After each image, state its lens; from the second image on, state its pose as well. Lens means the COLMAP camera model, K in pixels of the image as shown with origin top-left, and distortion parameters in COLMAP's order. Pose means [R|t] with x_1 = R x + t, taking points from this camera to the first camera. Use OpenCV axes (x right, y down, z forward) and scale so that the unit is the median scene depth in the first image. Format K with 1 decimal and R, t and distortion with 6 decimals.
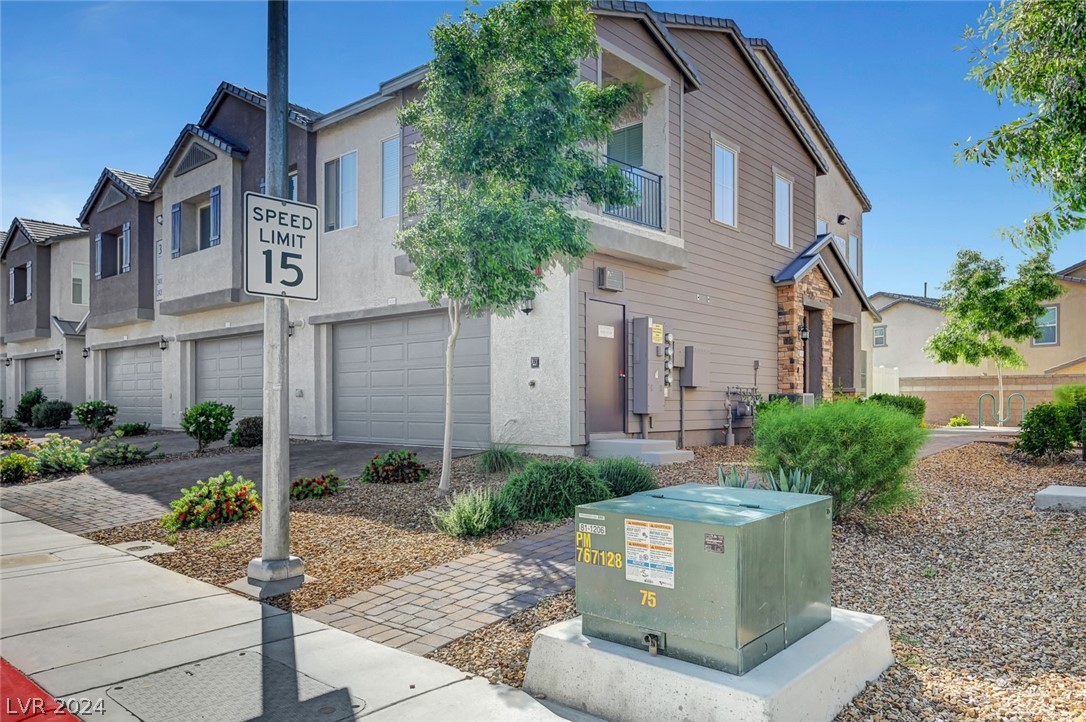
lens RADIAL K [[743.5, 0, 543.0], [0, 743.5, 361.0], [0, 0, 1]] dist [0.002111, 0.000389]
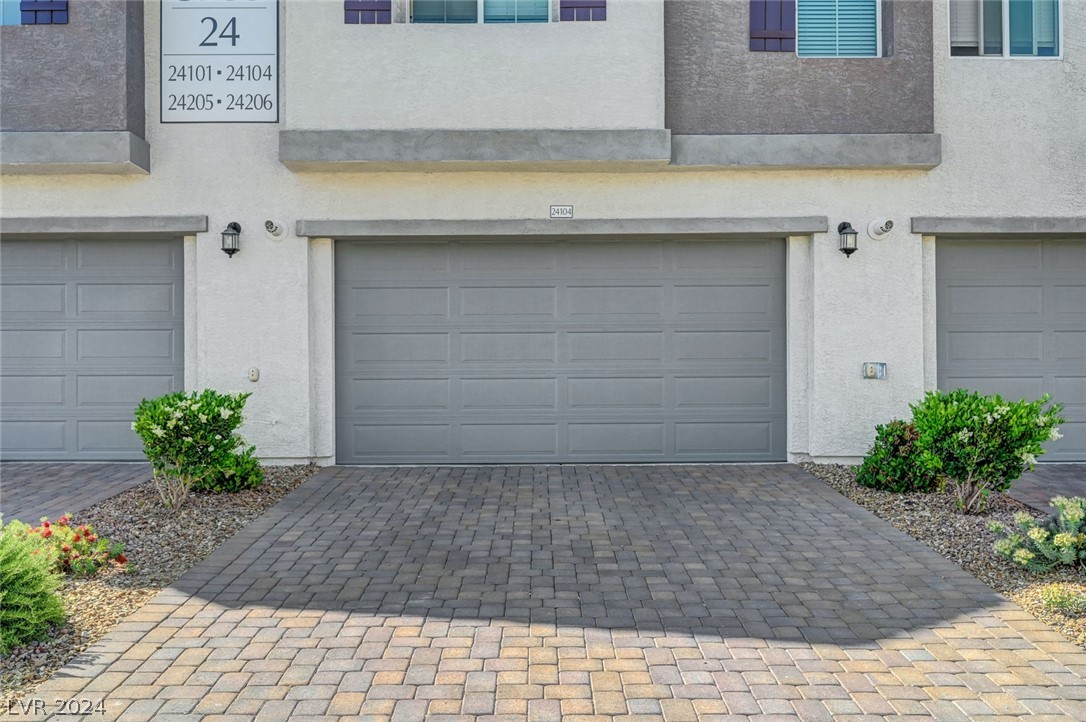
lens RADIAL K [[811.2, 0, 543.0], [0, 811.2, 361.0], [0, 0, 1]] dist [-0.061337, -0.000075]
pose [[0.760516, -0.001174, 0.649318, -0.541381], [-0.019717, 0.999495, 0.024900, 0.018252], [-0.649019, -0.031740, 0.760109, 0.478643]]
